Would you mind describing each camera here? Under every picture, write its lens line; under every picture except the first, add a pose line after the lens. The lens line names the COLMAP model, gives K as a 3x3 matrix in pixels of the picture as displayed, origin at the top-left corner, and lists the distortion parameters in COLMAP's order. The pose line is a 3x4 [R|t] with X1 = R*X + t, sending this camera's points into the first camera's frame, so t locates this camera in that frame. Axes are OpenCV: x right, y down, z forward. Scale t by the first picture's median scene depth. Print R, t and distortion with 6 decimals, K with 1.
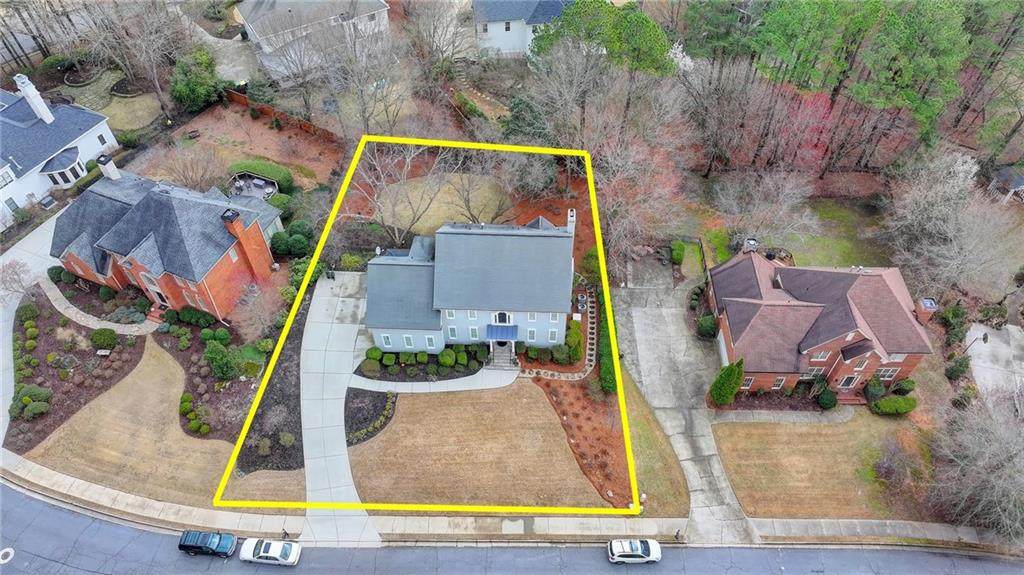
lens RADIAL K [[723.1, 0, 514.1], [0, 723.1, 286.6], [0, 0, 1]] dist [-0.004920, 0.011372]
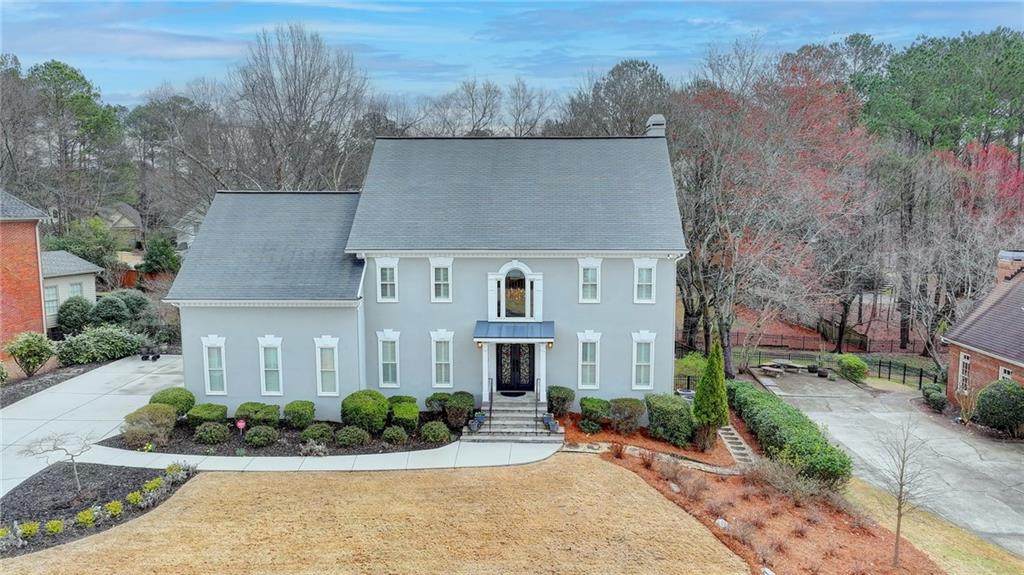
lens RADIAL K [[723.1, 0, 516.0], [0, 723.1, 282.8], [0, 0, 1]] dist [-0.004920, 0.011372]
pose [[0.999971, 0.005378, 0.005330, -0.017478], [-0.000208, 0.723193, -0.690645, 0.305886], [-0.007568, 0.690625, 0.723174, 0.682935]]
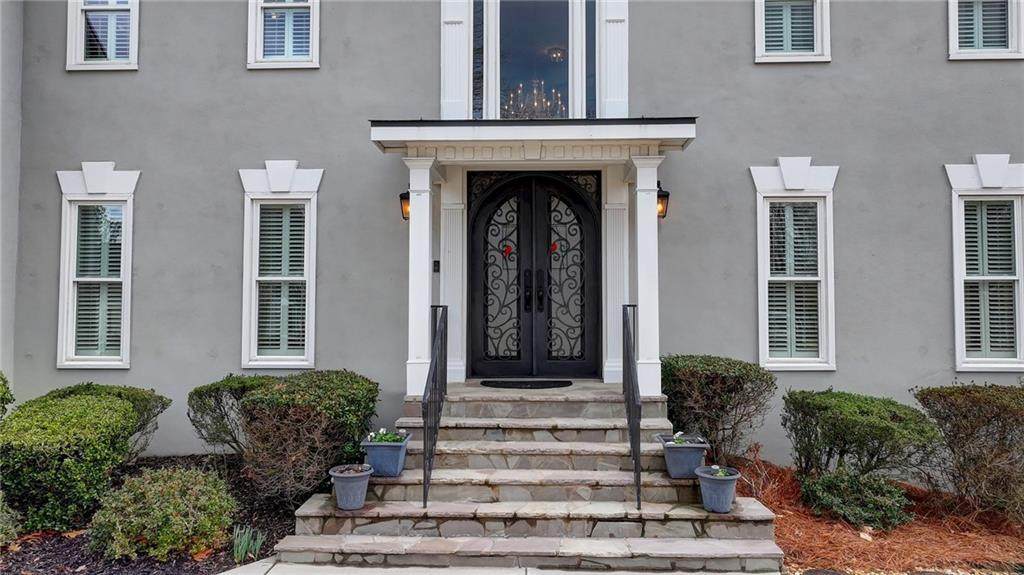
lens RADIAL K [[723.1, 0, 516.5], [0, 723.1, 288.3], [0, 0, 1]] dist [-0.004920, 0.011372]
pose [[0.999929, 0.010192, 0.006230, -0.018909], [-0.001134, 0.600173, -0.799870, 0.156522], [-0.011892, 0.799805, 0.600141, 0.931236]]
